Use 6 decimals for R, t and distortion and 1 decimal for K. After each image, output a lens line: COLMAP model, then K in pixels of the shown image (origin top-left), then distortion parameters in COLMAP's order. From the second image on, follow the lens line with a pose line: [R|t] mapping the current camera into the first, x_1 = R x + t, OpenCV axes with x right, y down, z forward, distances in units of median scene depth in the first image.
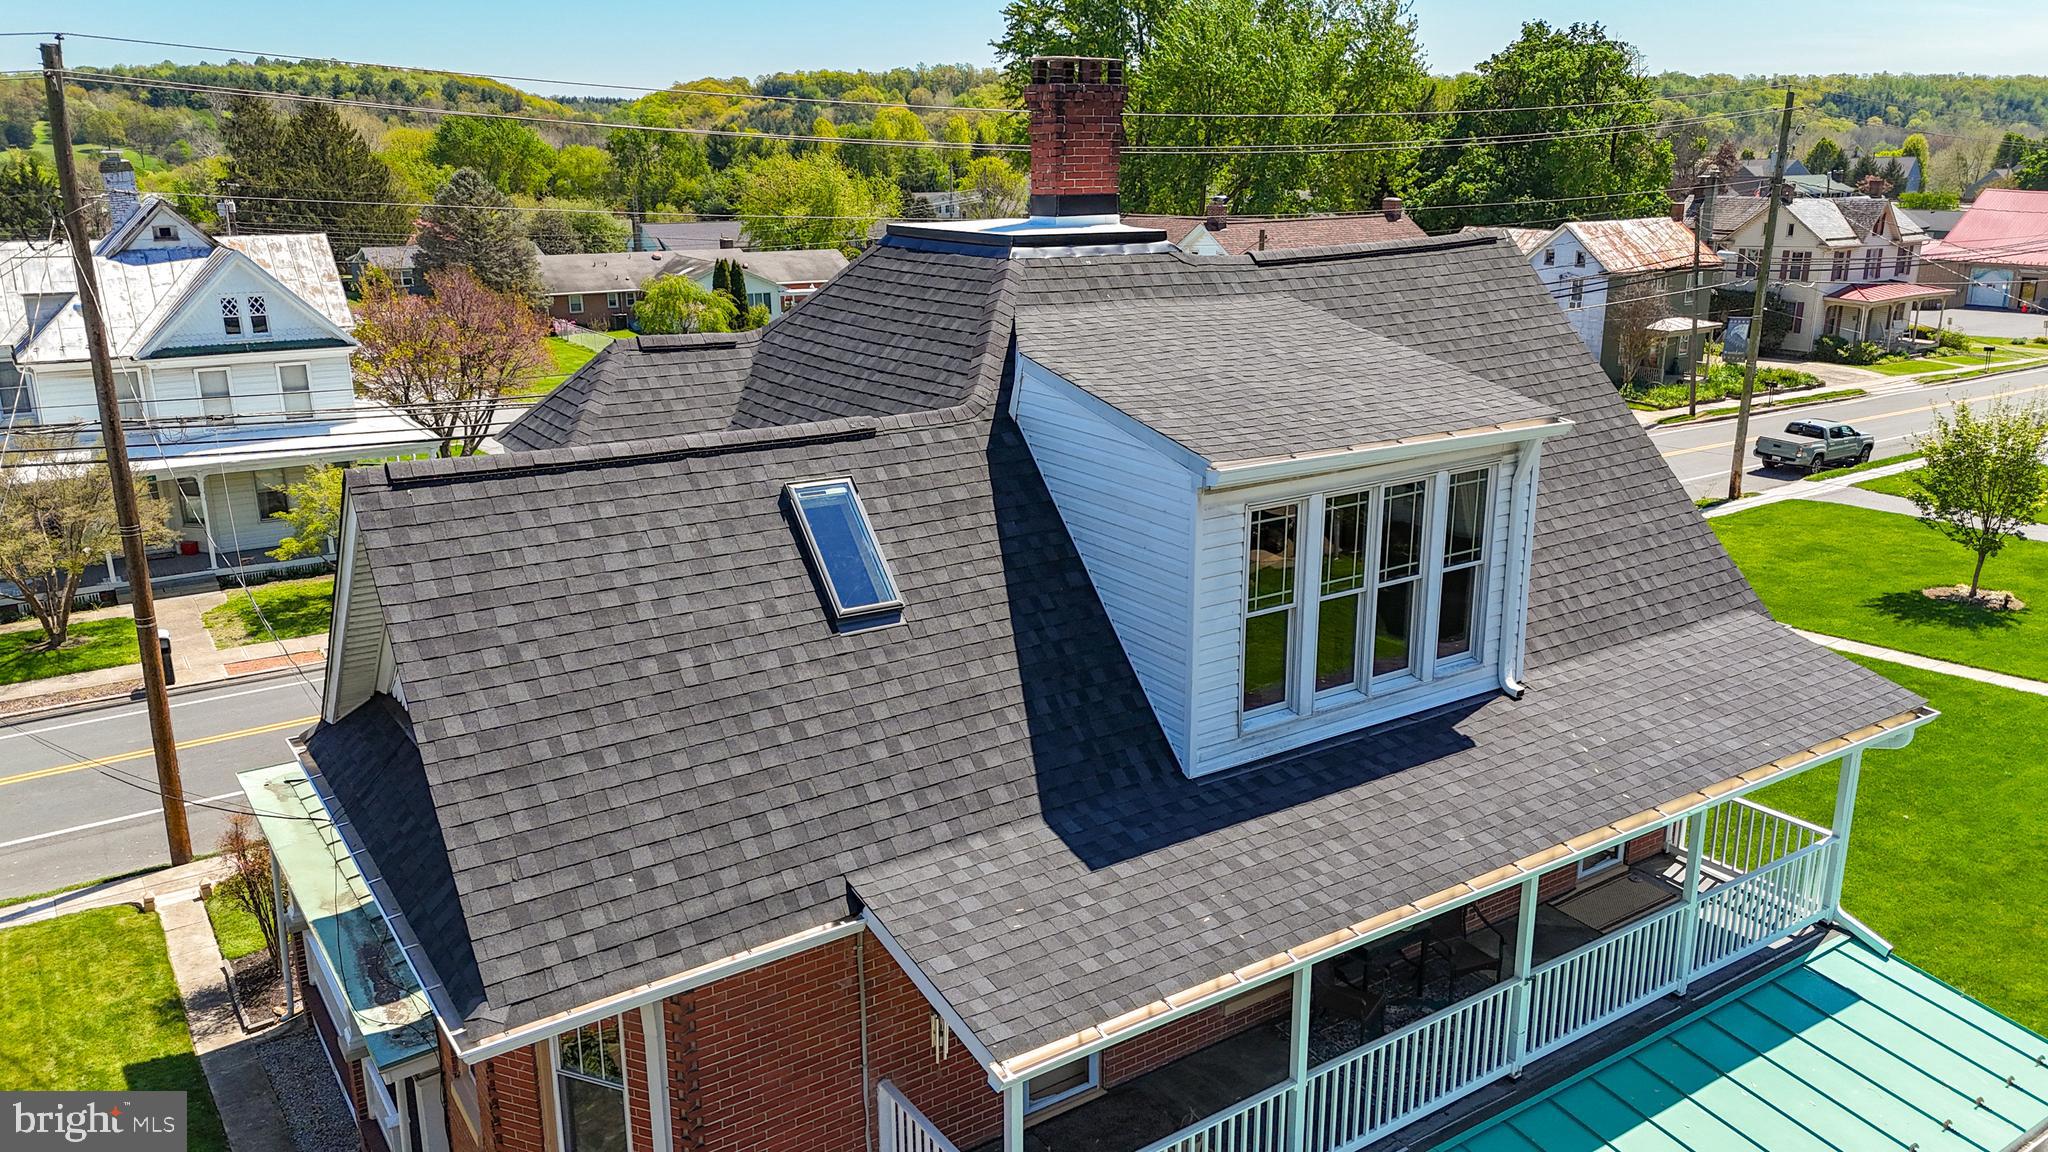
lens RADIAL K [[1499.8, 0, 1029.9], [0, 1499.8, 572.4], [0, 0, 1]] dist [0.075837, -0.064593]
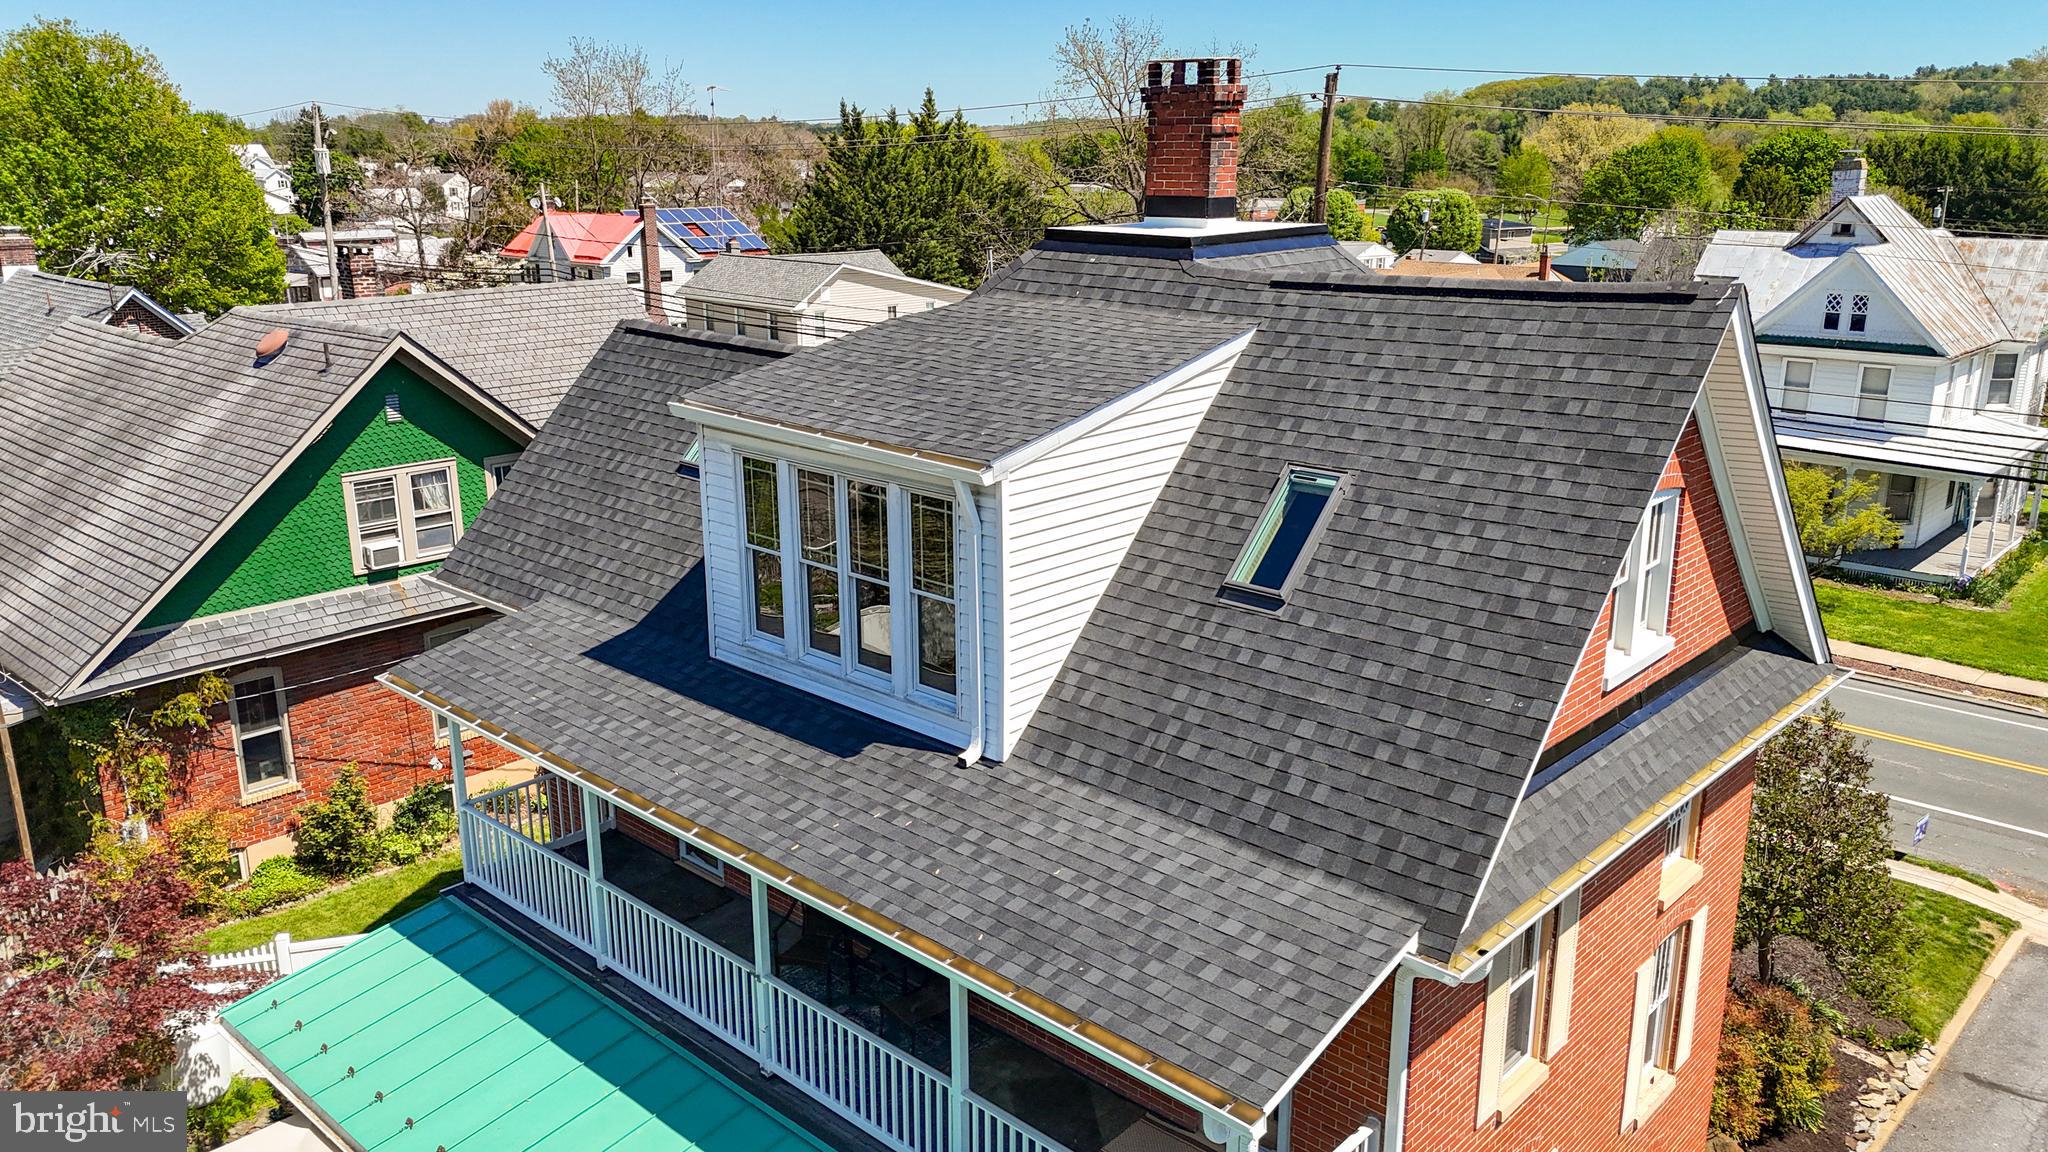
lens RADIAL K [[1495.7, 0, 1032.5], [0, 1495.7, 573.4], [0, 0, 1]] dist [0.082067, -0.071551]
pose [[0.228047, 0.269563, -0.935591, 0.980414], [-0.268022, 0.941166, 0.205840, -0.189892], [0.936033, 0.203818, 0.286879, 0.658037]]
